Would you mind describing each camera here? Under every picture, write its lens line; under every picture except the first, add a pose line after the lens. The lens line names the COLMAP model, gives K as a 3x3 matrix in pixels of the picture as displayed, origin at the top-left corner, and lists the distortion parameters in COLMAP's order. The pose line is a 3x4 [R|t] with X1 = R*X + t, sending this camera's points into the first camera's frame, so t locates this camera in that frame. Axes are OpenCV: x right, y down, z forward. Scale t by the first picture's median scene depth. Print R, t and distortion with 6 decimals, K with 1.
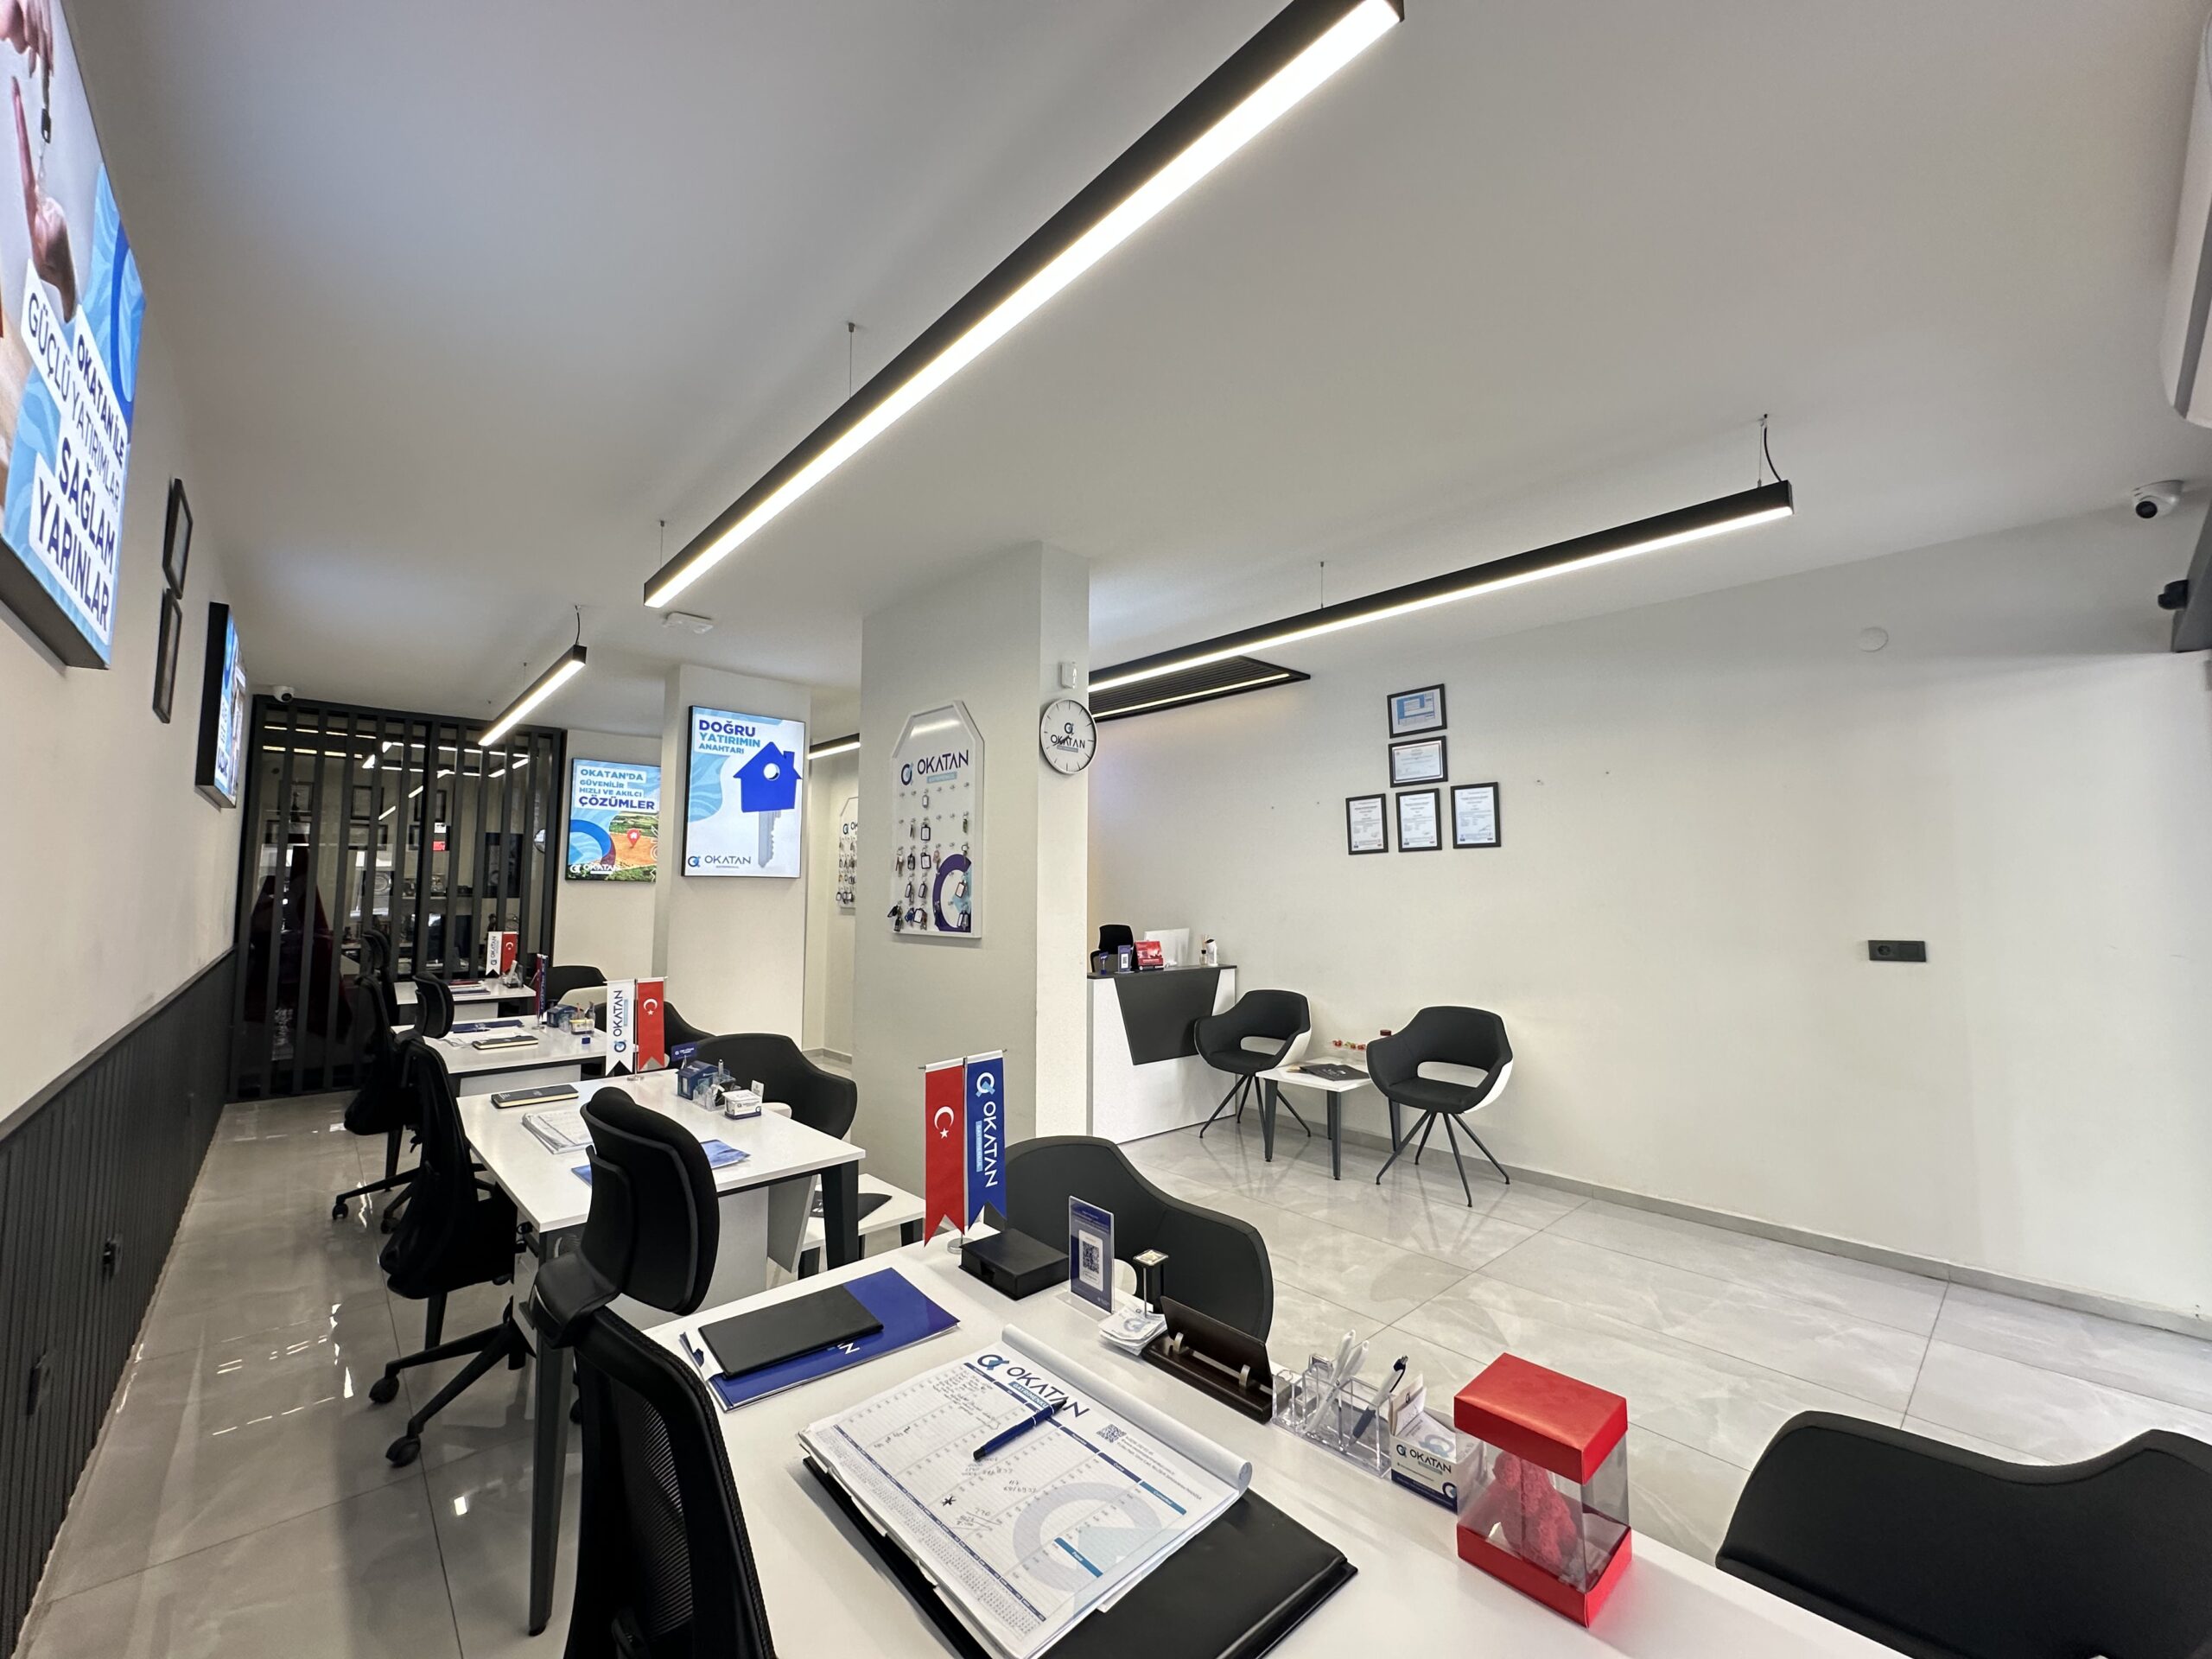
lens RADIAL K [[882.6, 0, 1106.1], [0, 882.6, 828.5], [0, 0, 1]] dist [-0.002465, 0.000360]
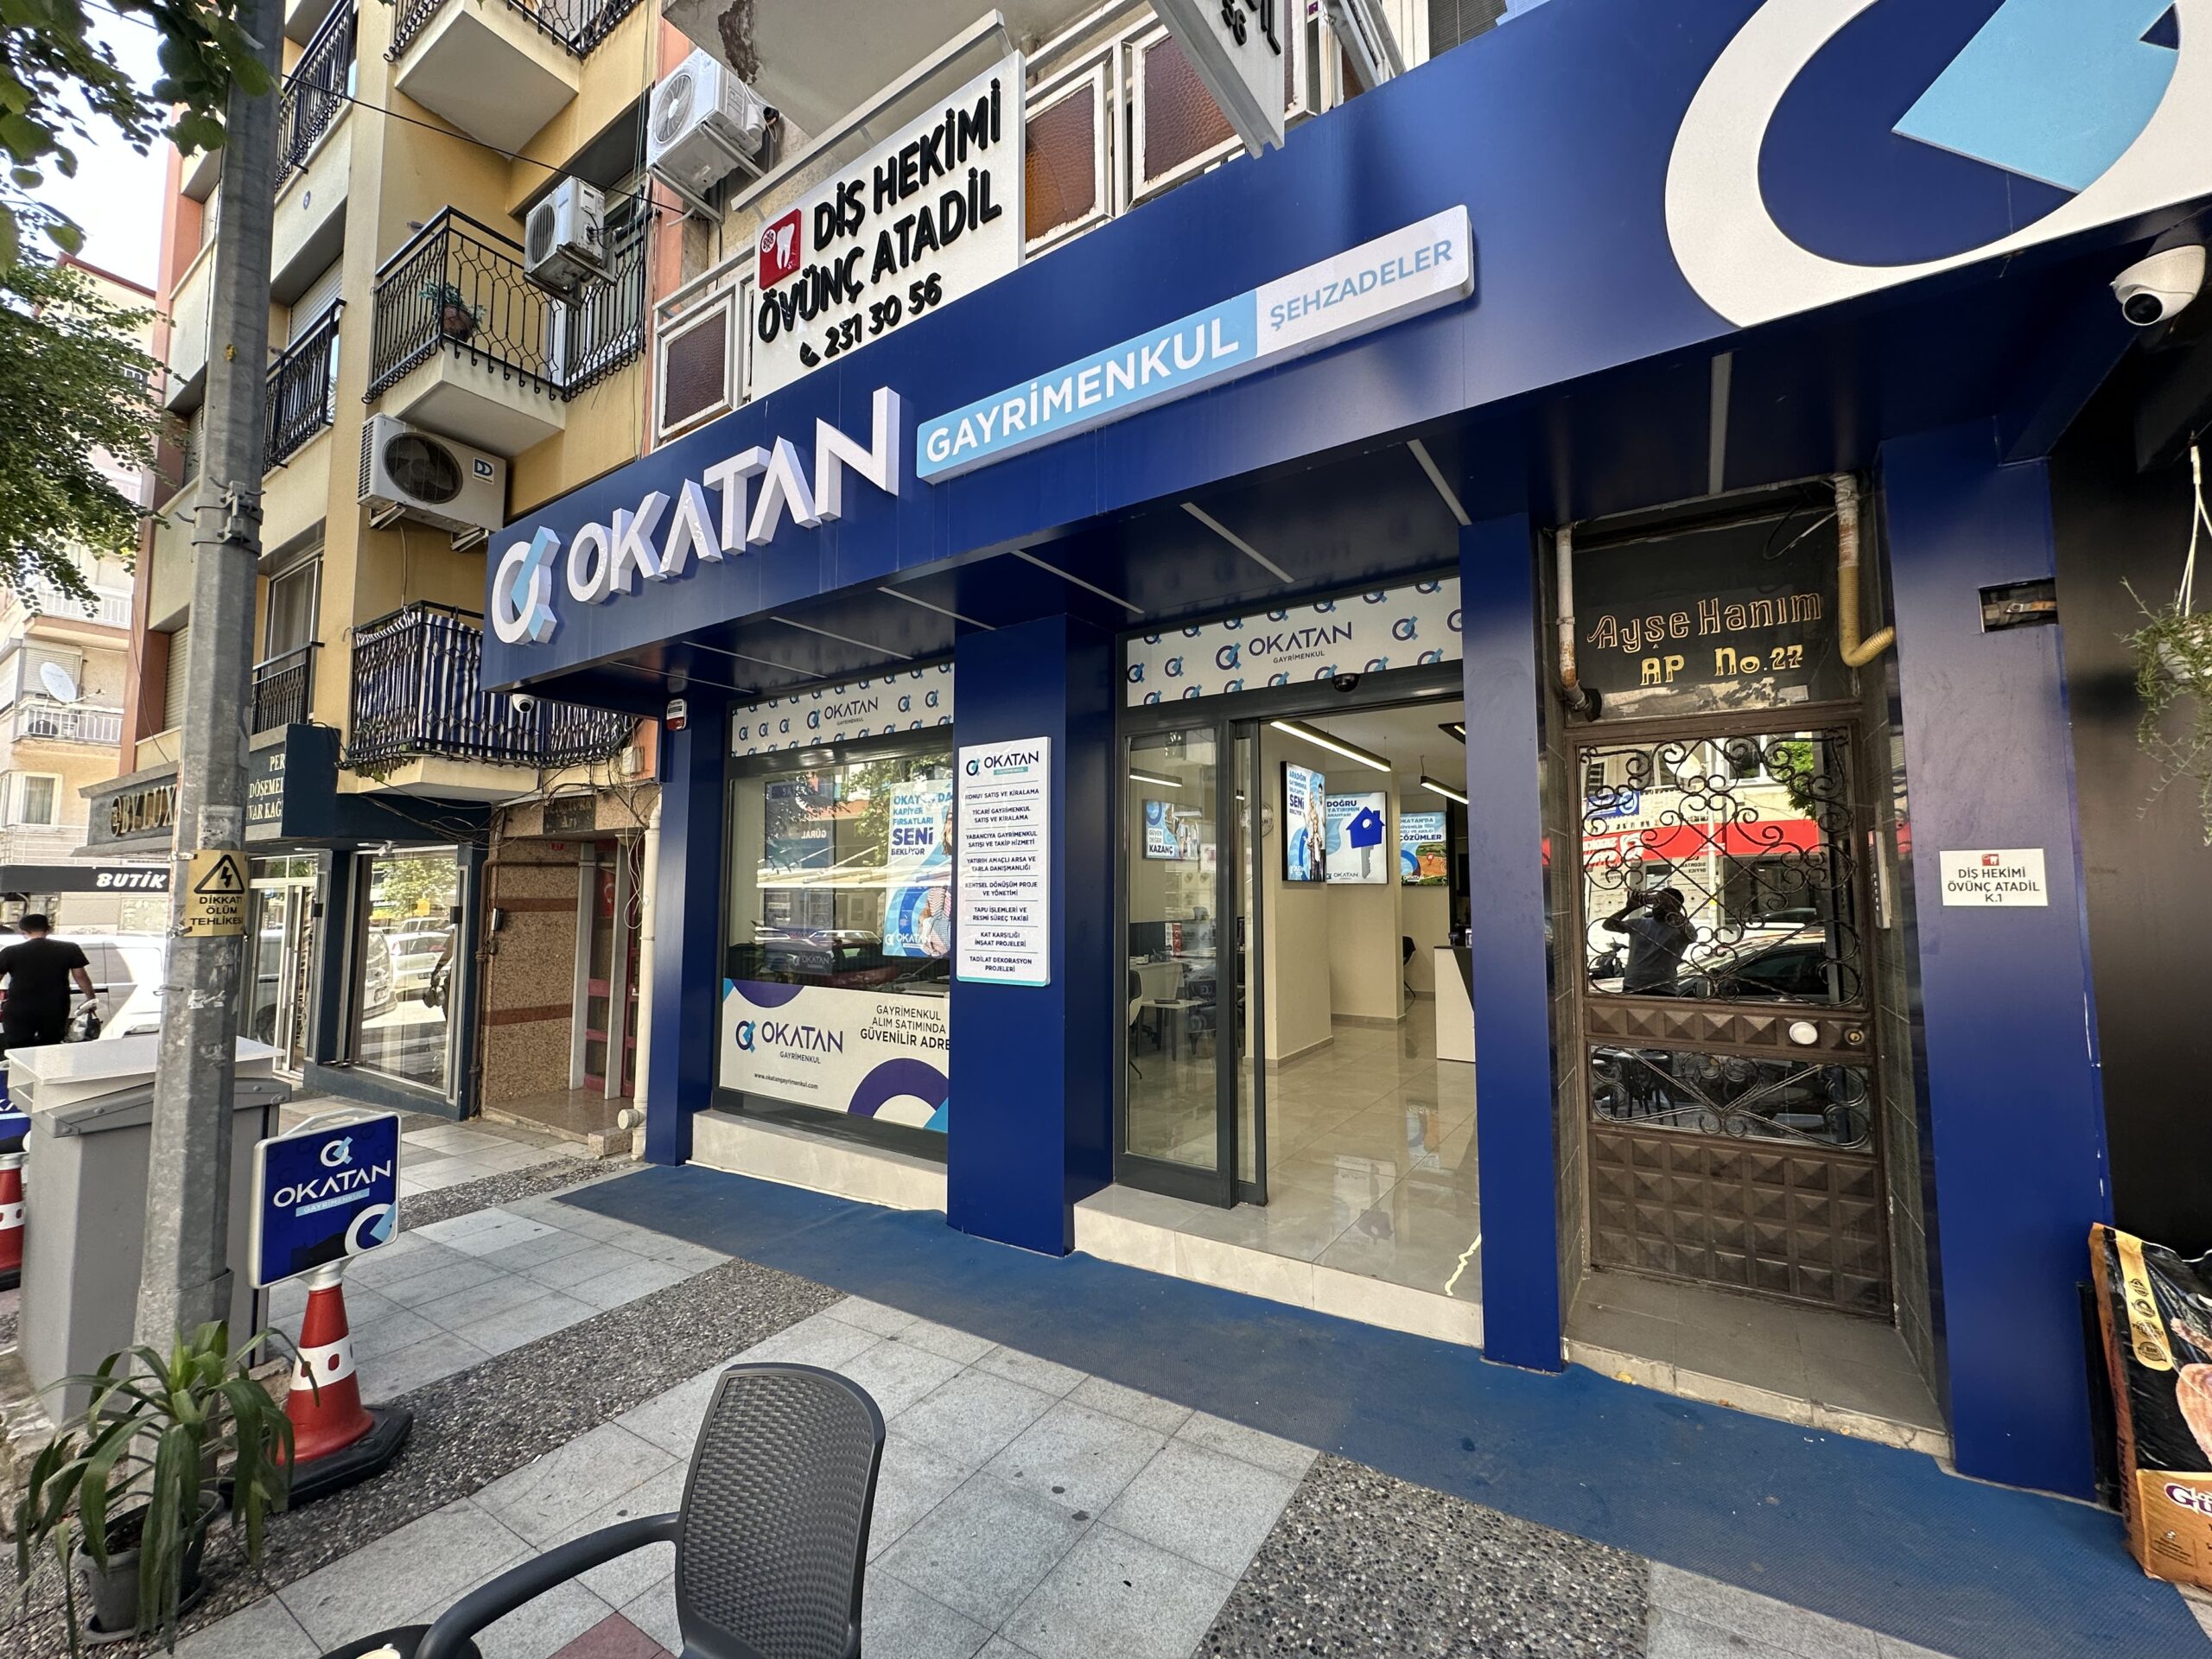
lens RADIAL K [[882.6, 0, 1108.8], [0, 882.6, 825.8], [0, 0, 1]] dist [-0.002465, 0.000360]
pose [[0.235188, -0.075695, -0.968998, 1.327819], [0.070446, 0.995668, -0.060680, 0.011159], [0.969393, -0.053991, 0.239502, 0.089065]]
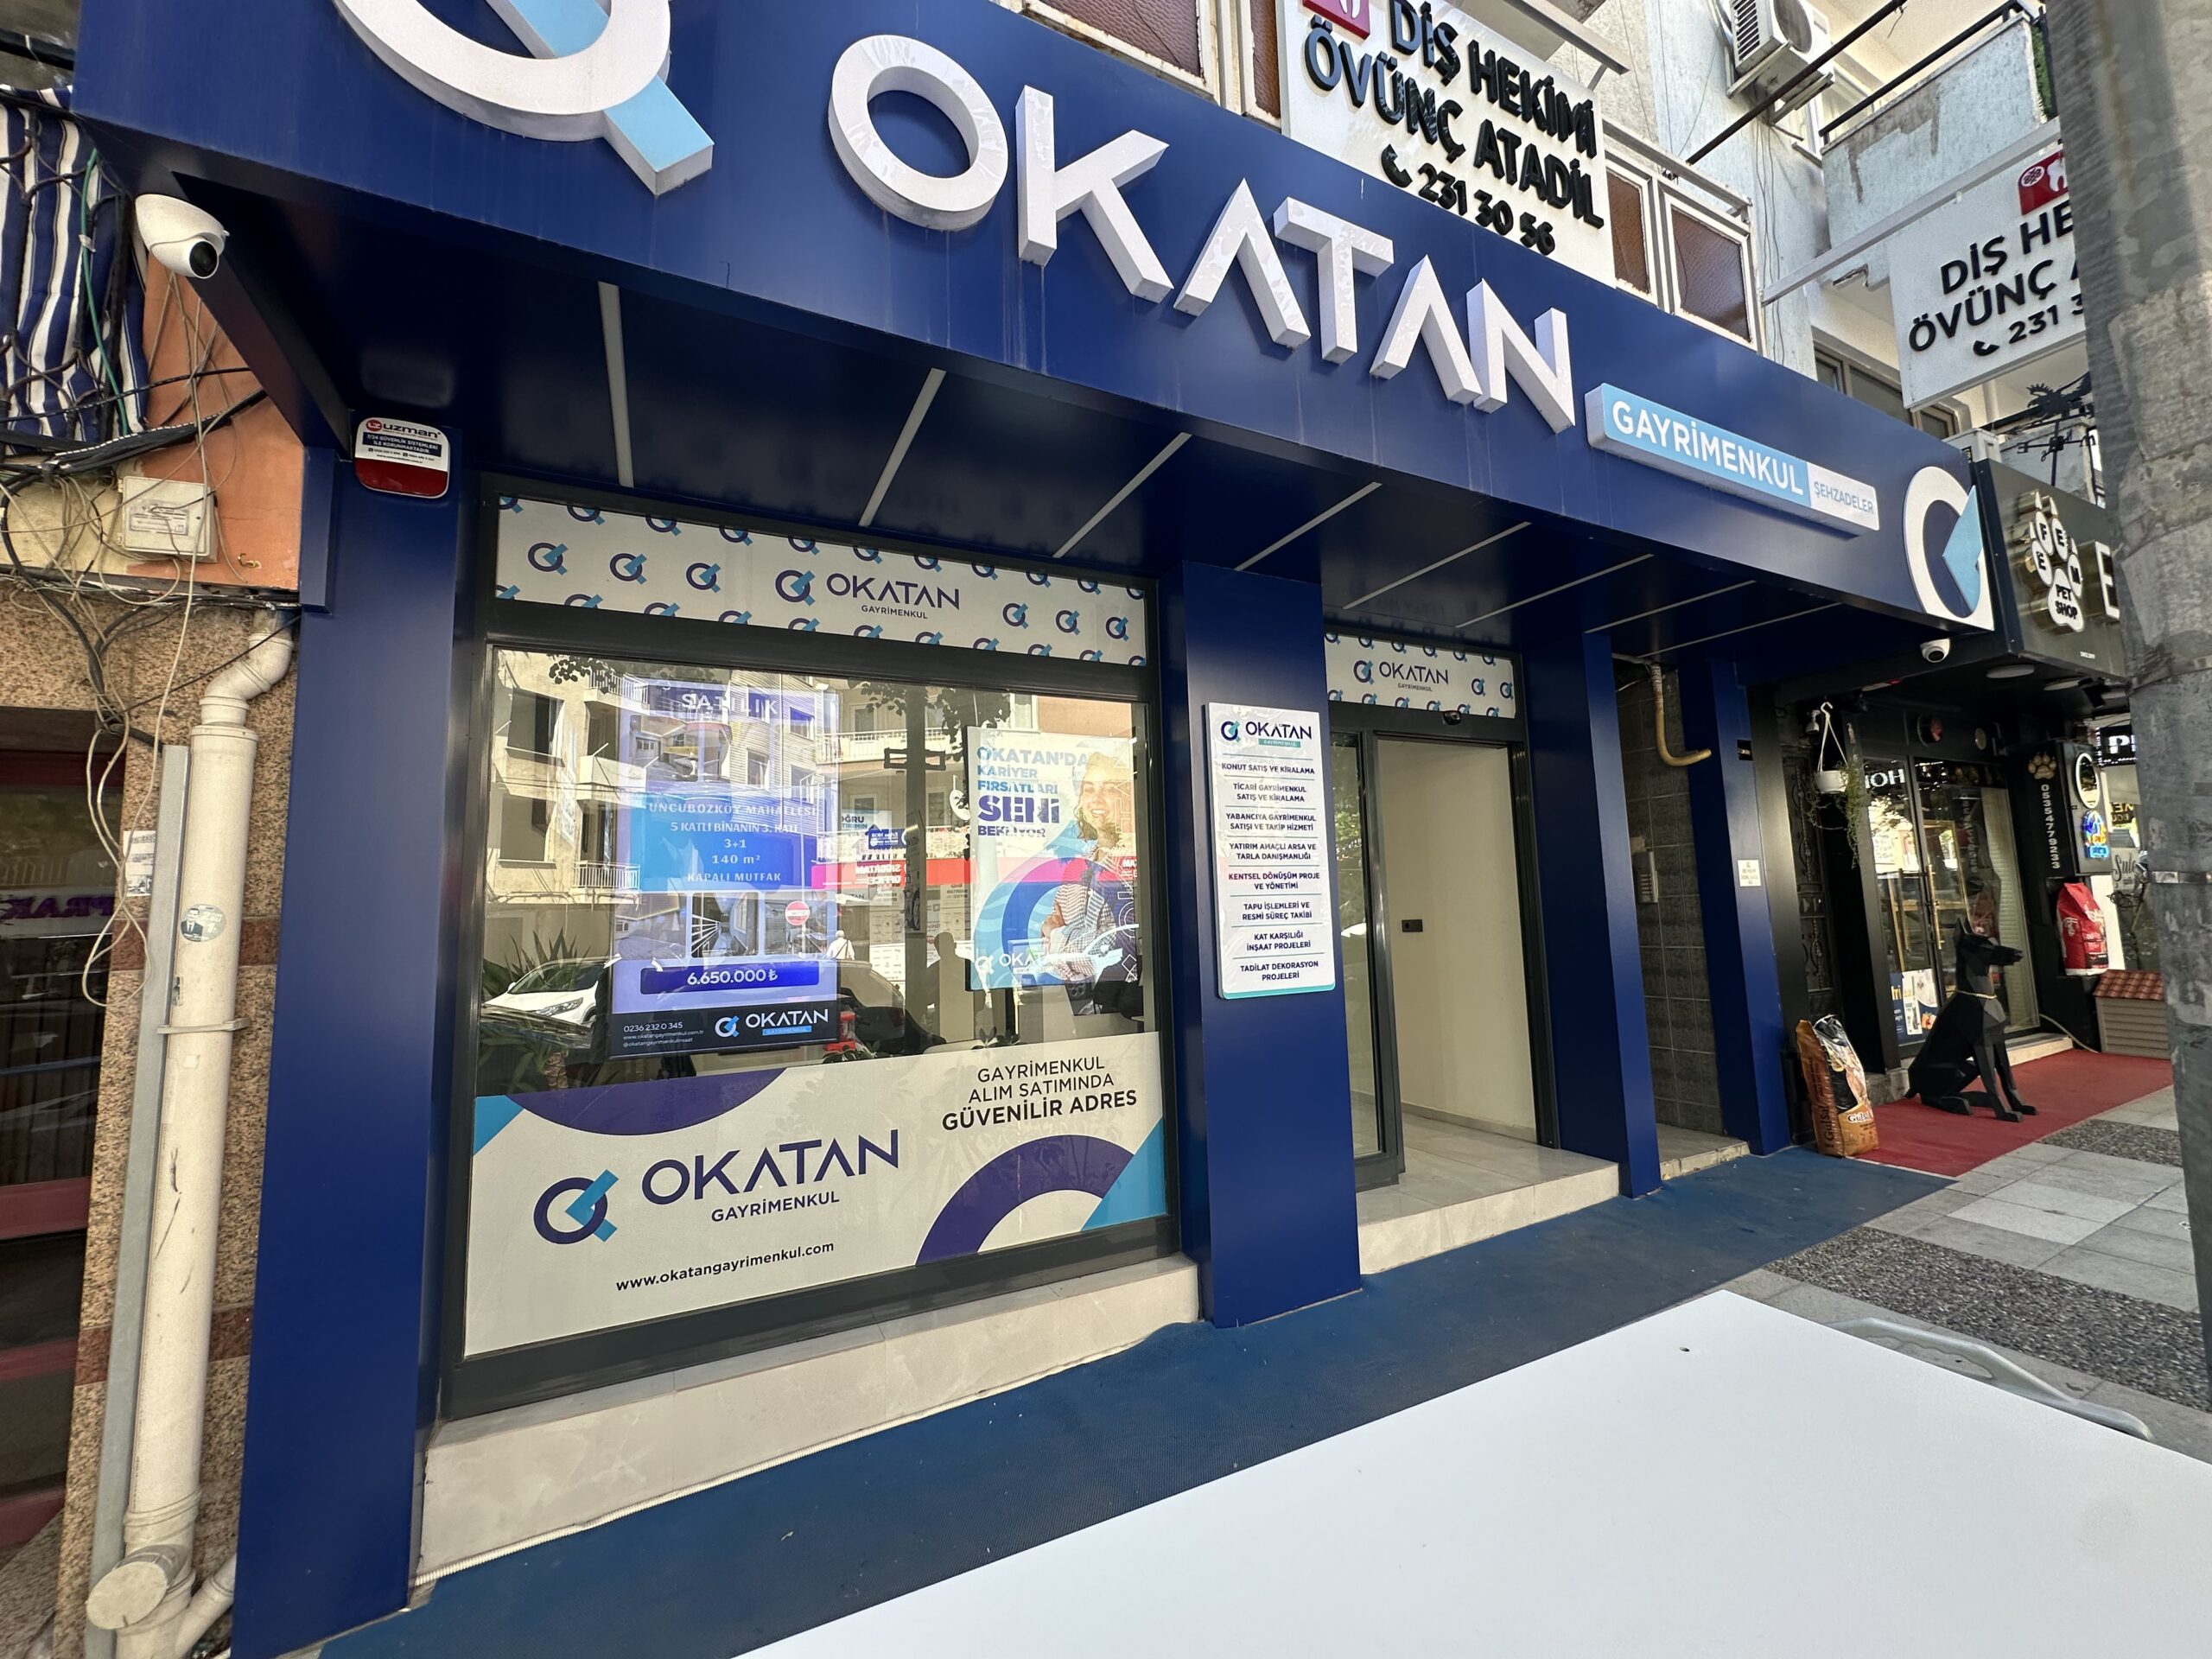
lens RADIAL K [[882.6, 0, 1108.3], [0, 882.6, 826.2], [0, 0, 1]] dist [-0.002465, 0.000360]
pose [[0.960357, -0.060184, -0.272198, 0.551356], [0.052303, 0.997978, -0.036120, -0.012444], [0.273821, 0.020451, 0.961563, -0.526071]]
